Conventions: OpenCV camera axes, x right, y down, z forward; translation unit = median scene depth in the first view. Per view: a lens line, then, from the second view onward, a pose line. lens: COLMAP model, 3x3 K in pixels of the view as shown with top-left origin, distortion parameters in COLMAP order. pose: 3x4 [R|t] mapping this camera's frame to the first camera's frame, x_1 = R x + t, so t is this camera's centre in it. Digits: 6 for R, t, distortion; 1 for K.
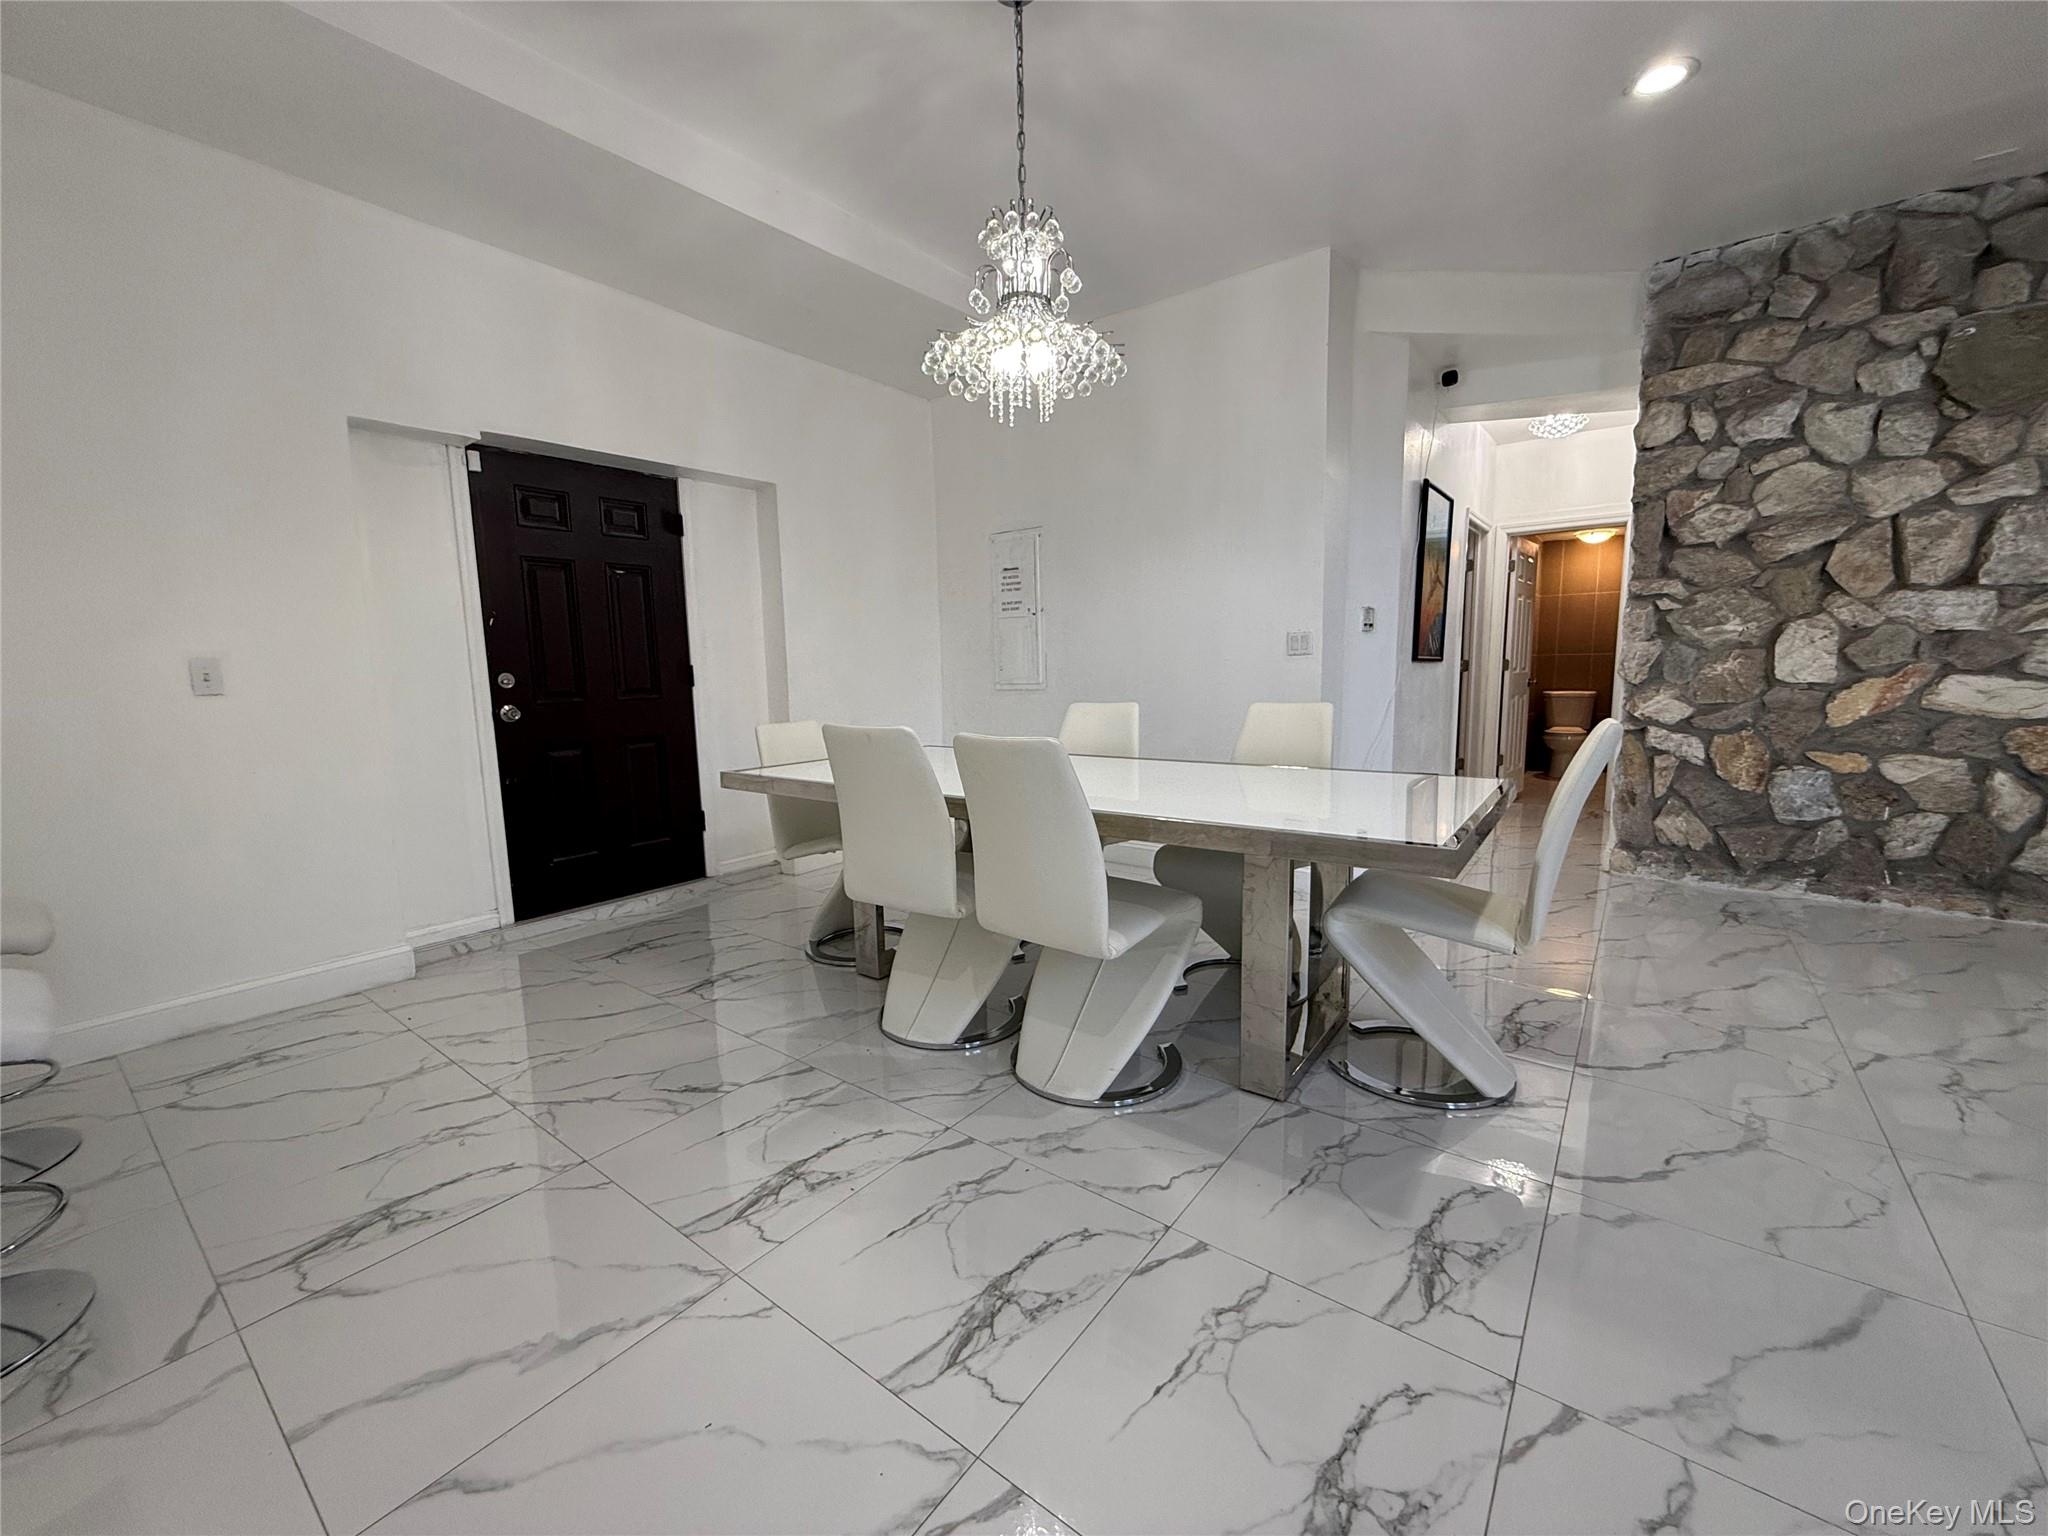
lens RADIAL K [[819.2, 0, 1019.2], [0, 819.2, 766.7], [0, 0, 1]] dist [0.001285, -0.000305]
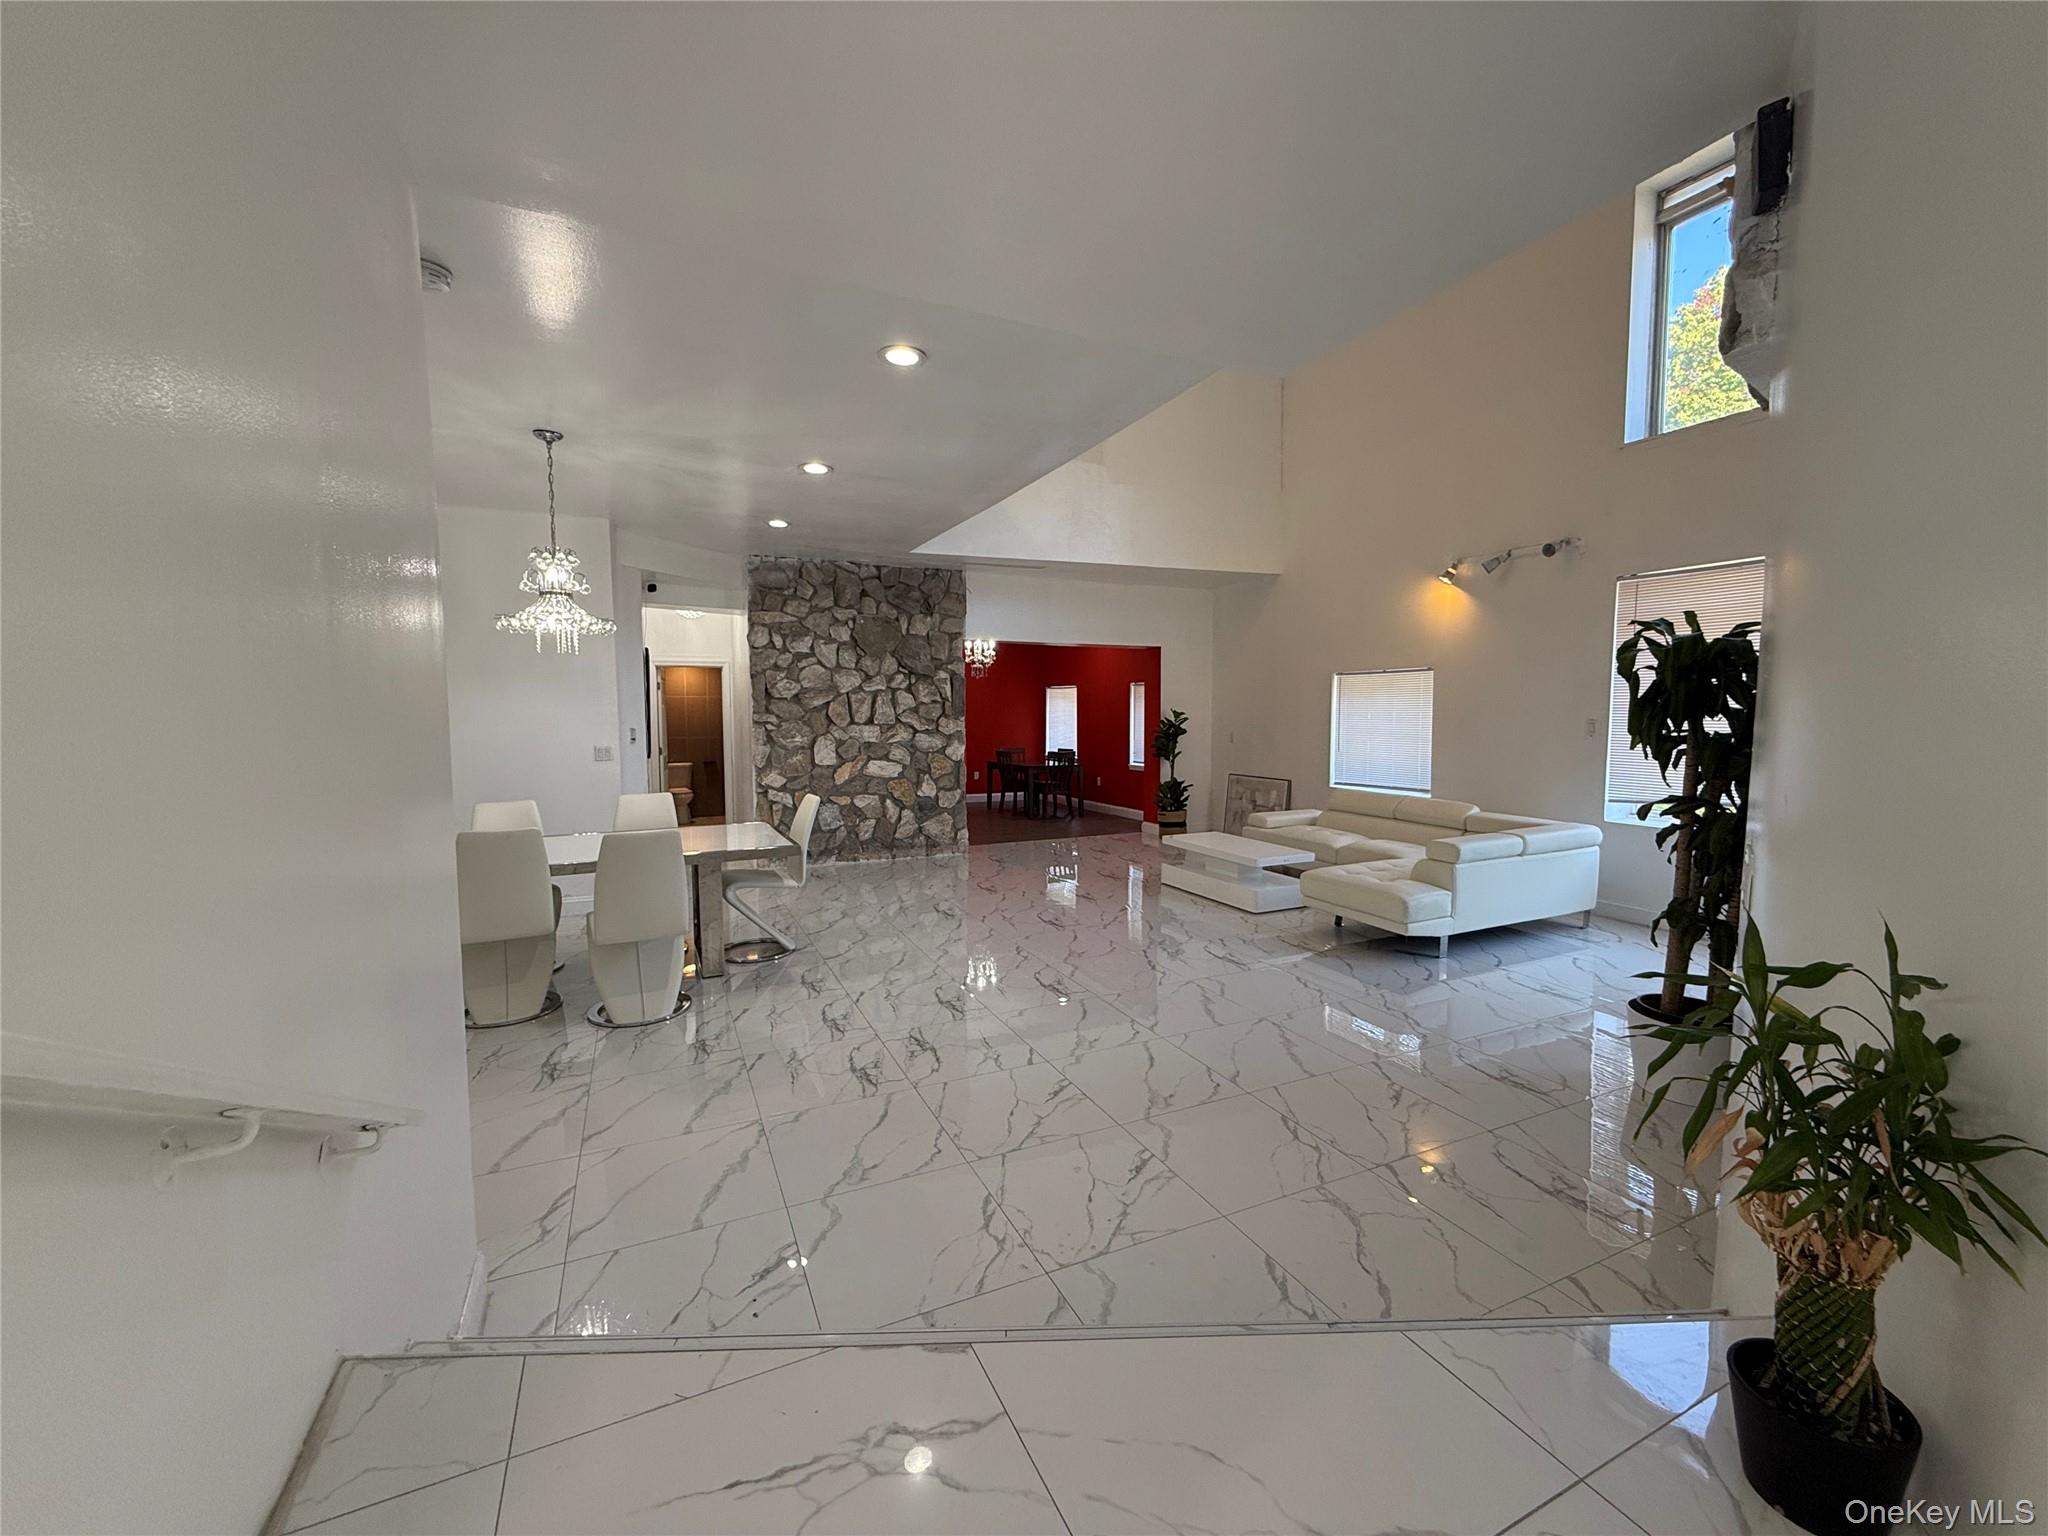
lens RADIAL K [[819.2, 0, 1019.2], [0, 819.2, 766.7], [0, 0, 1]] dist [0.001285, -0.000305]
pose [[0.467941, -0.046338, 0.882544, -0.728939], [0.106047, 0.994353, -0.004019, -0.036718], [-0.877374, 0.095472, 0.470213, -0.474788]]
